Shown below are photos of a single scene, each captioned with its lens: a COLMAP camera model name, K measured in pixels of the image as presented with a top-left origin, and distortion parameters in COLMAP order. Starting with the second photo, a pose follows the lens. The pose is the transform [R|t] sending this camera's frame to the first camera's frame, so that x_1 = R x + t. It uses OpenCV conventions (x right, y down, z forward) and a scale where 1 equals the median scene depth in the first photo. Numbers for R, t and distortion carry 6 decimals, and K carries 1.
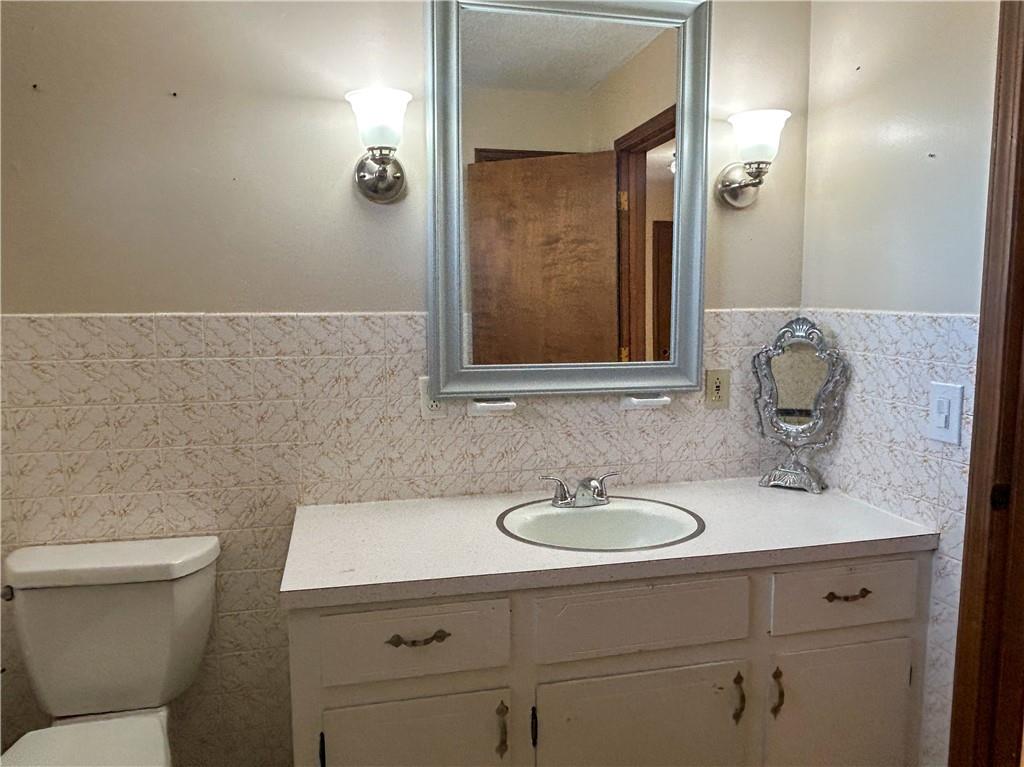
lens RADIAL K [[733.7, 0, 514.4], [0, 733.7, 382.2], [0, 0, 1]] dist [0.007347, 0.001767]
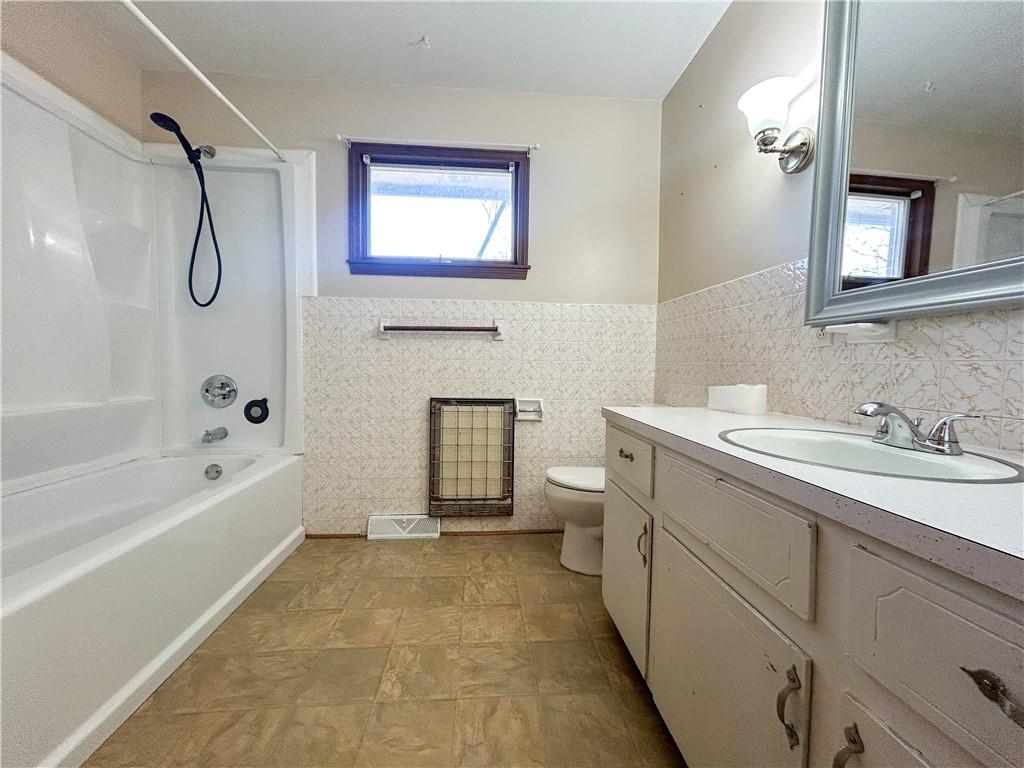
lens RADIAL K [[410.7, 0, 514.8], [0, 410.7, 387.2], [0, 0, 1]] dist [0.003148, -0.001371]
pose [[-0.140881, 0.053375, -0.988587, 0.564474], [-0.134423, 0.988267, 0.072514, 0.126470], [0.980858, 0.143104, -0.132054, 0.629899]]
